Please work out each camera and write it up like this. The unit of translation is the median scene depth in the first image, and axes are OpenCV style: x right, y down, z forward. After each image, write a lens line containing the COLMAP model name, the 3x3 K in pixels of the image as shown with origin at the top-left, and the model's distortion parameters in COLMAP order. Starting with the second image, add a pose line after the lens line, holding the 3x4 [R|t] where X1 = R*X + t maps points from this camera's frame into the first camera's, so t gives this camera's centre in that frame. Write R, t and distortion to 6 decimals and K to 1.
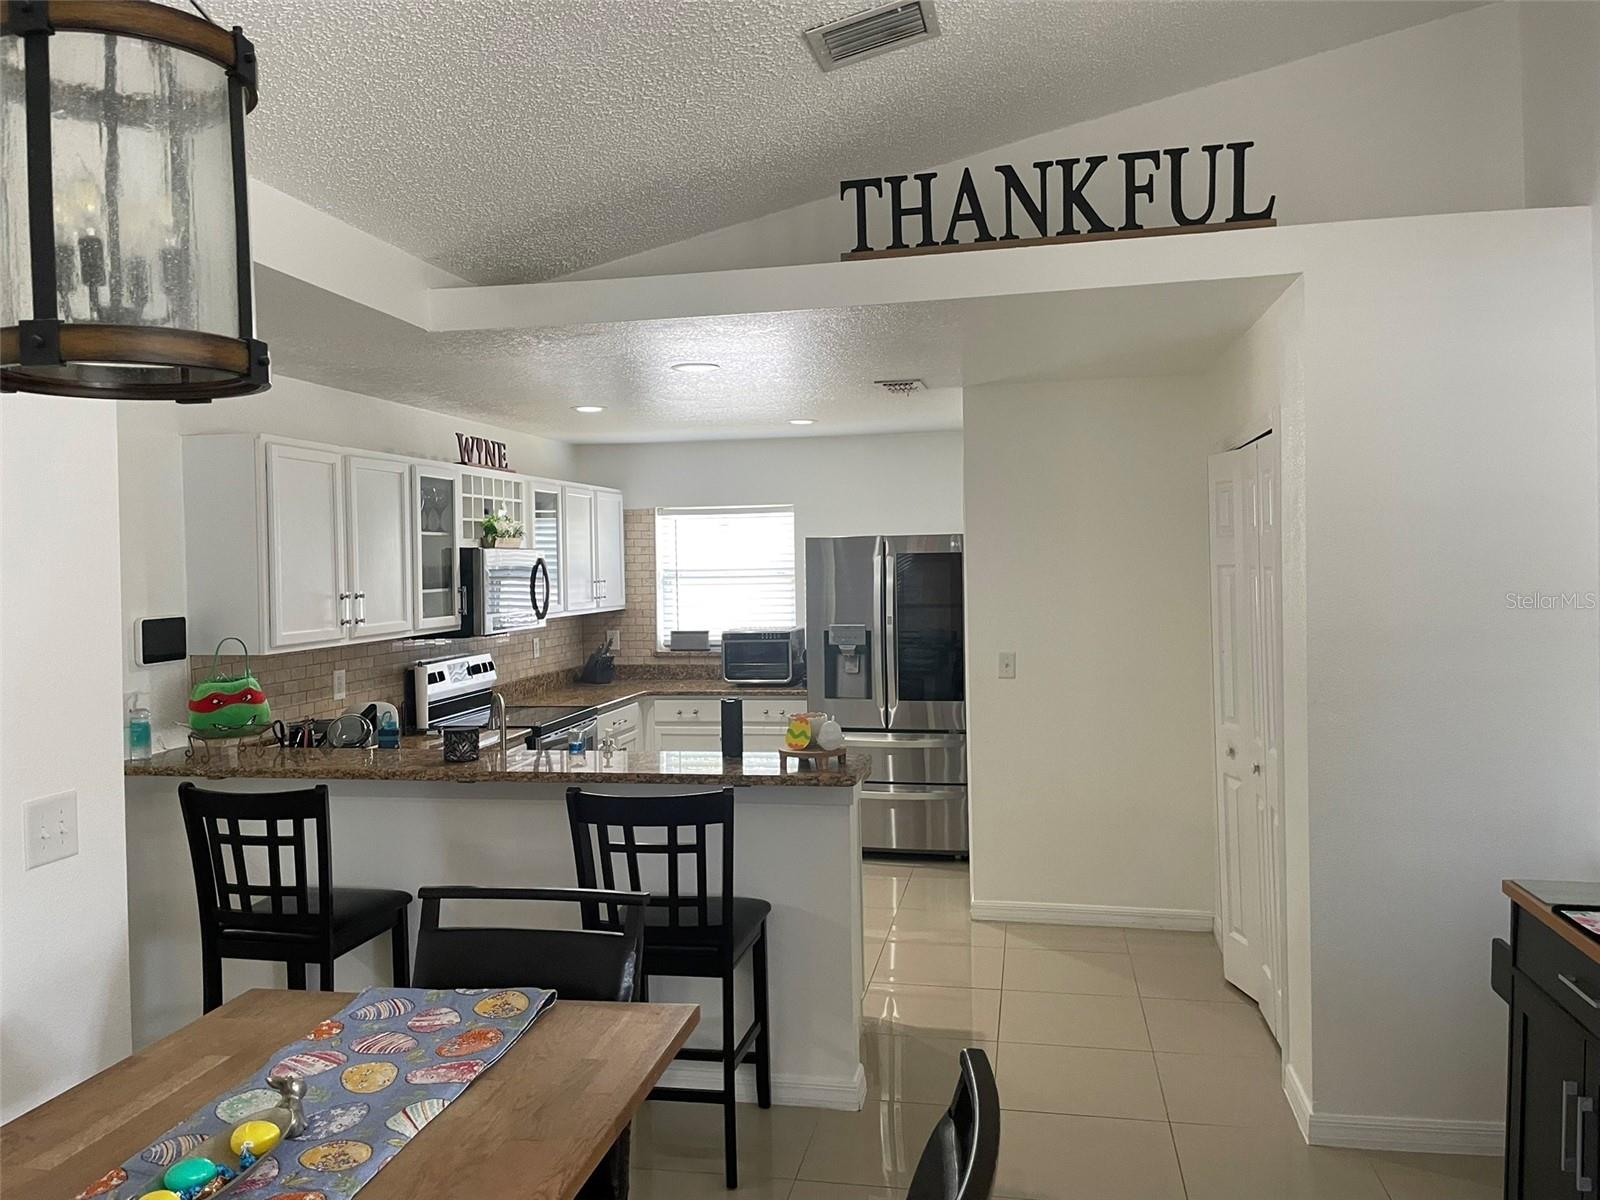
lens RADIAL K [[1225.5, 0, 769.7], [0, 1225.5, 596.4], [0, 0, 1]] dist [0.102967, -0.202951]
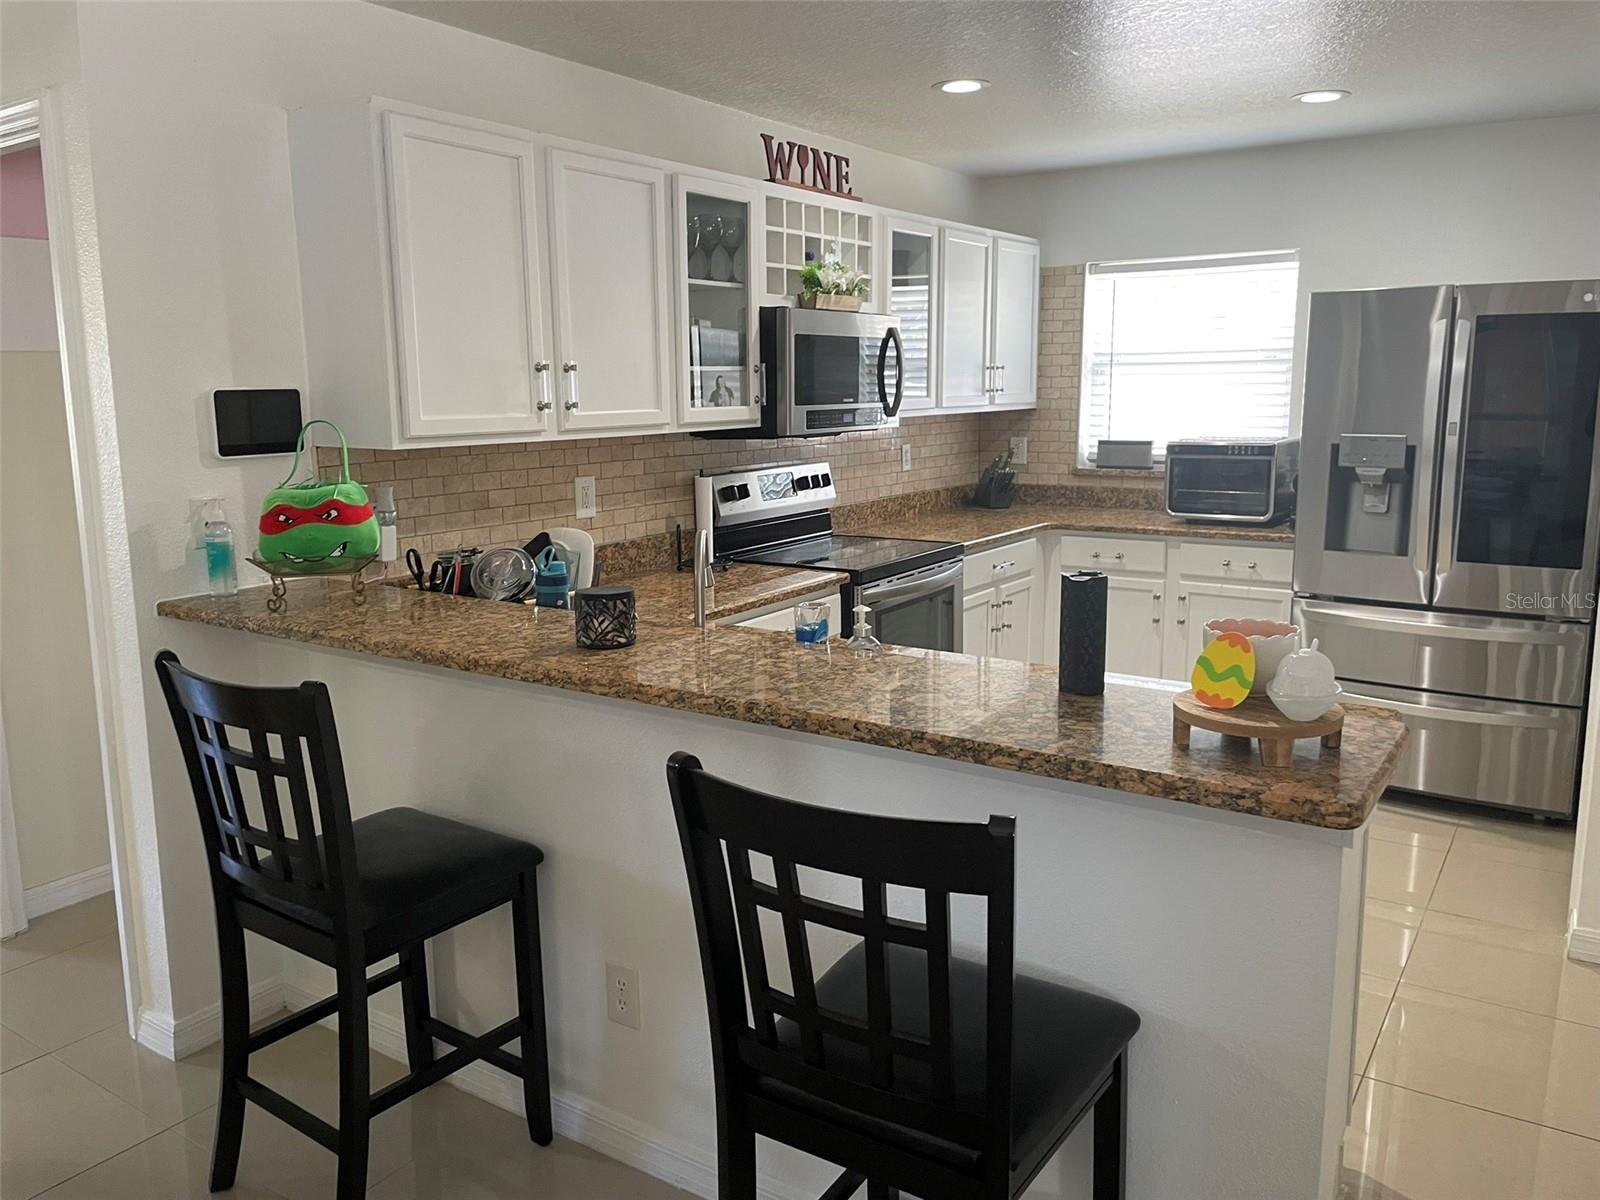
lens RADIAL K [[1225.5, 0, 769.7], [0, 1225.5, 596.4], [0, 0, 1]] dist [0.102967, -0.202951]
pose [[0.926316, 0.075419, -0.369122, 0.019514], [-0.018537, 0.987696, 0.155286, 0.012384], [0.376292, -0.137002, 0.916316, 0.312264]]
